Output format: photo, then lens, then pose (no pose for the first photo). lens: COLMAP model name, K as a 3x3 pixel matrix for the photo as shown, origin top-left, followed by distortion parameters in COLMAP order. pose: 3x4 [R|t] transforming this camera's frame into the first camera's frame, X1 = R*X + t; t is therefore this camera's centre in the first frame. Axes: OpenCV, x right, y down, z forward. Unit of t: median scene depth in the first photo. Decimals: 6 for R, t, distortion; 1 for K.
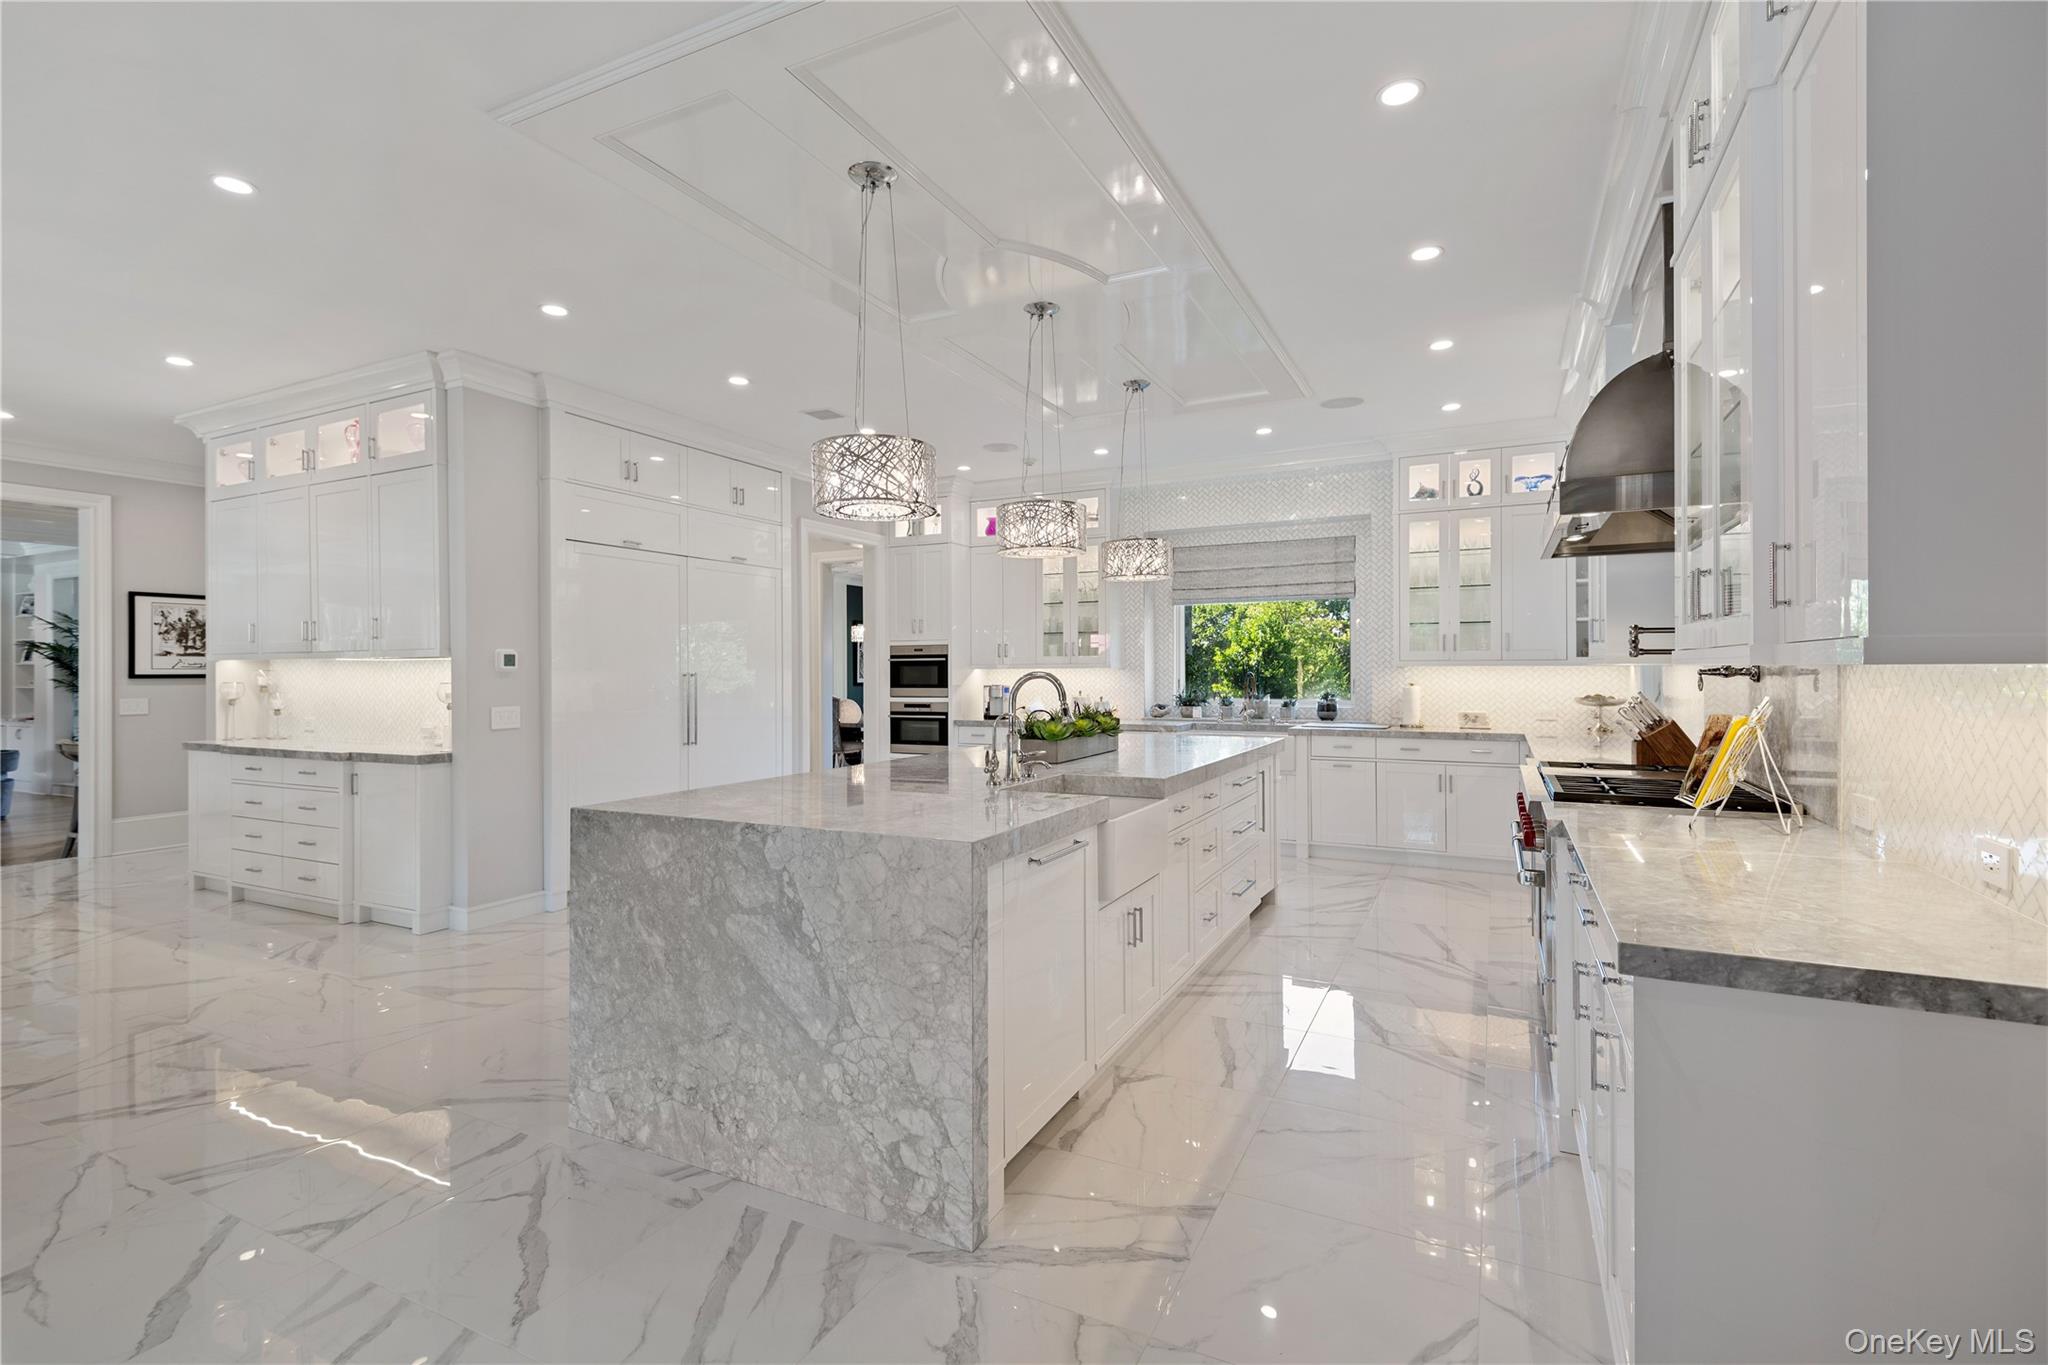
lens RADIAL K [[929.7, 0, 1024.0], [0, 929.7, 682.5], [0, 0, 1]] dist [0.041816, -0.000286]
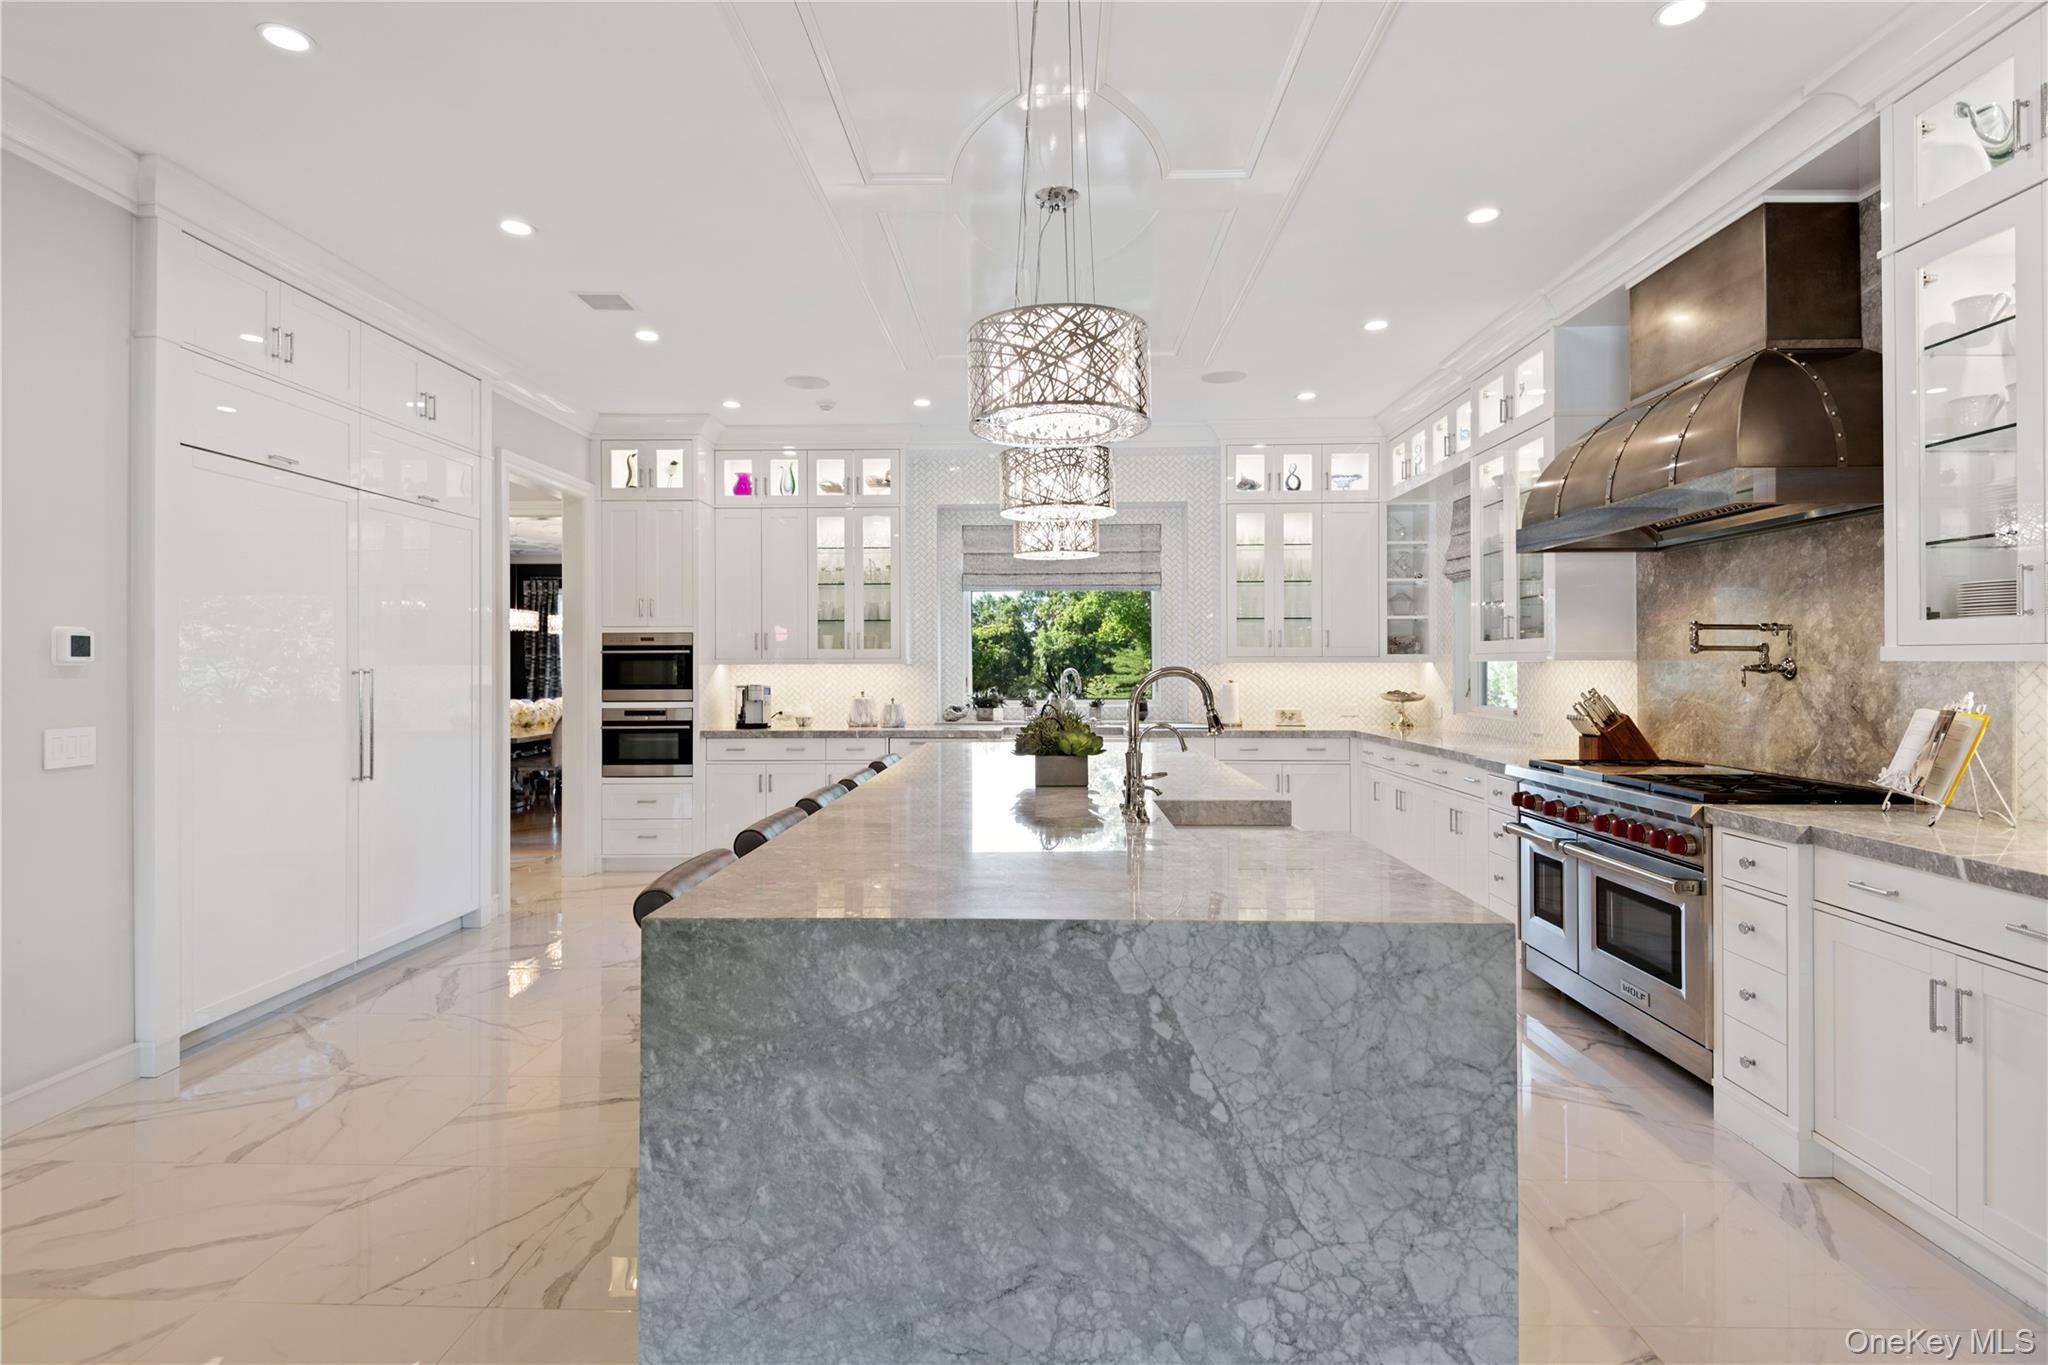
lens RADIAL K [[982.8, 0, 942.4], [0, 982.8, 672.8], [0, 0, 1]] dist [0.043023, -0.033024]
pose [[0.906642, -0.000770, 0.421900, -0.603493], [0.004045, 0.999968, -0.006867, -0.002954], [-0.421882, 0.007932, 0.906616, 0.441315]]
